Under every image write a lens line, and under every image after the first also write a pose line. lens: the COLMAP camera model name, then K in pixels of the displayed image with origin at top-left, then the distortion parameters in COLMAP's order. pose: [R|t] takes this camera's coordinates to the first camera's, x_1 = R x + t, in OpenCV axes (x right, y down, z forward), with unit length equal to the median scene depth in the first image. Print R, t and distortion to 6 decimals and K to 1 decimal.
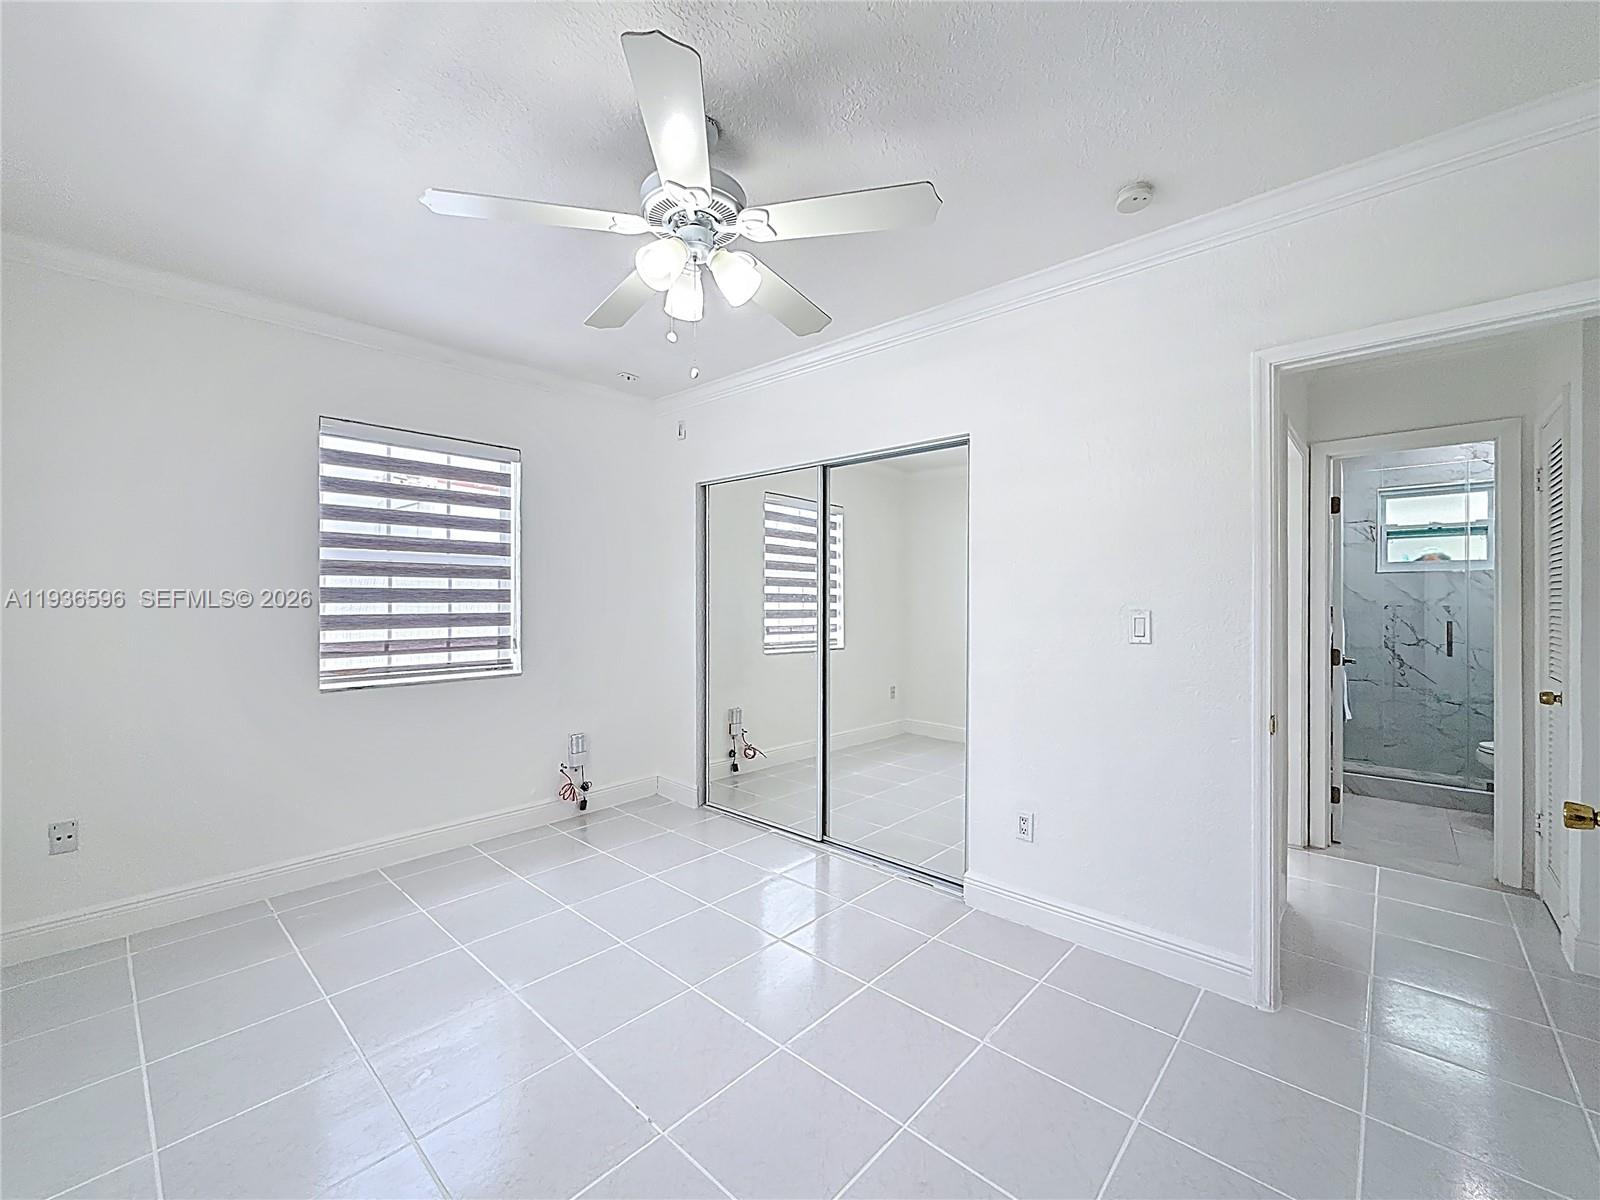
lens RADIAL K [[651.2, 0, 800.8], [0, 651.2, 603.9], [0, 0, 1]] dist [0.000798, 0.000300]
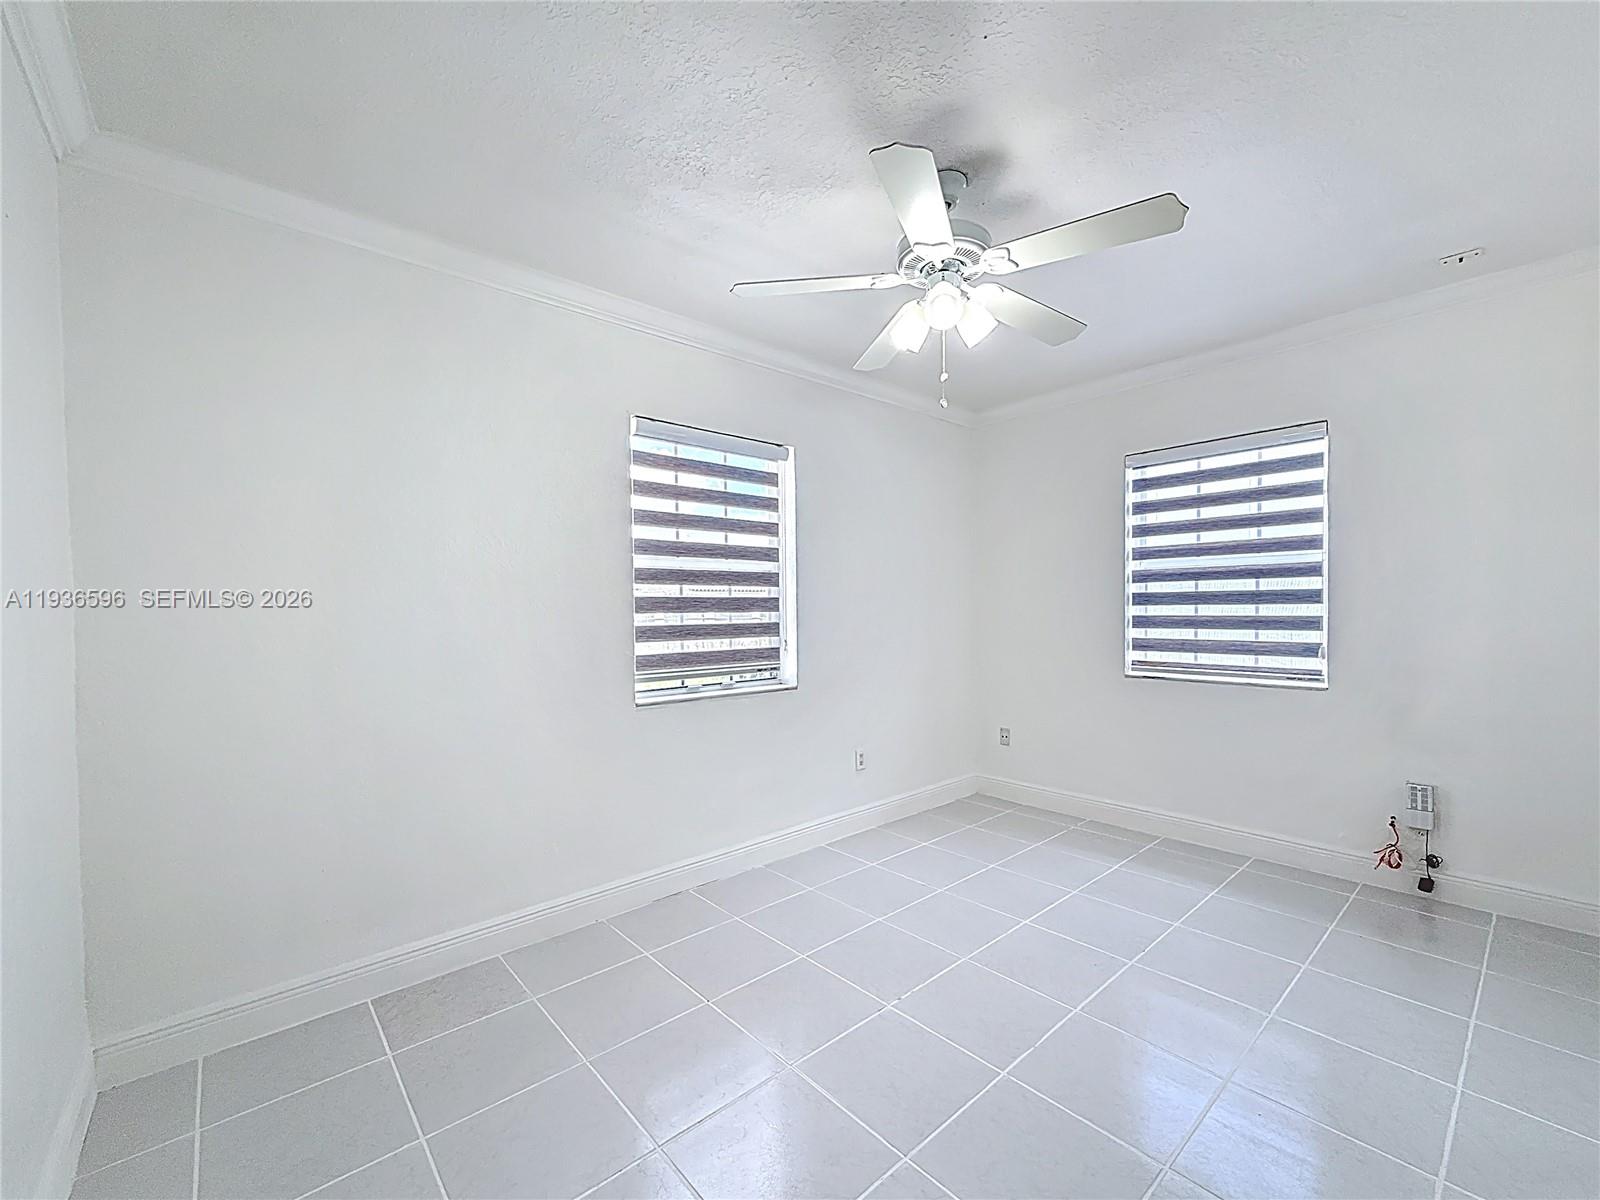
lens RADIAL K [[655.4, 0, 809.6], [0, 655.4, 637.4], [0, 0, 1]] dist [-0.000195, 0.000024]
pose [[-0.103923, 0.042993, -0.993656, 0.475089], [0.005808, 0.999074, 0.042620, 0.001278], [0.994568, -0.001342, -0.104076, 0.427151]]
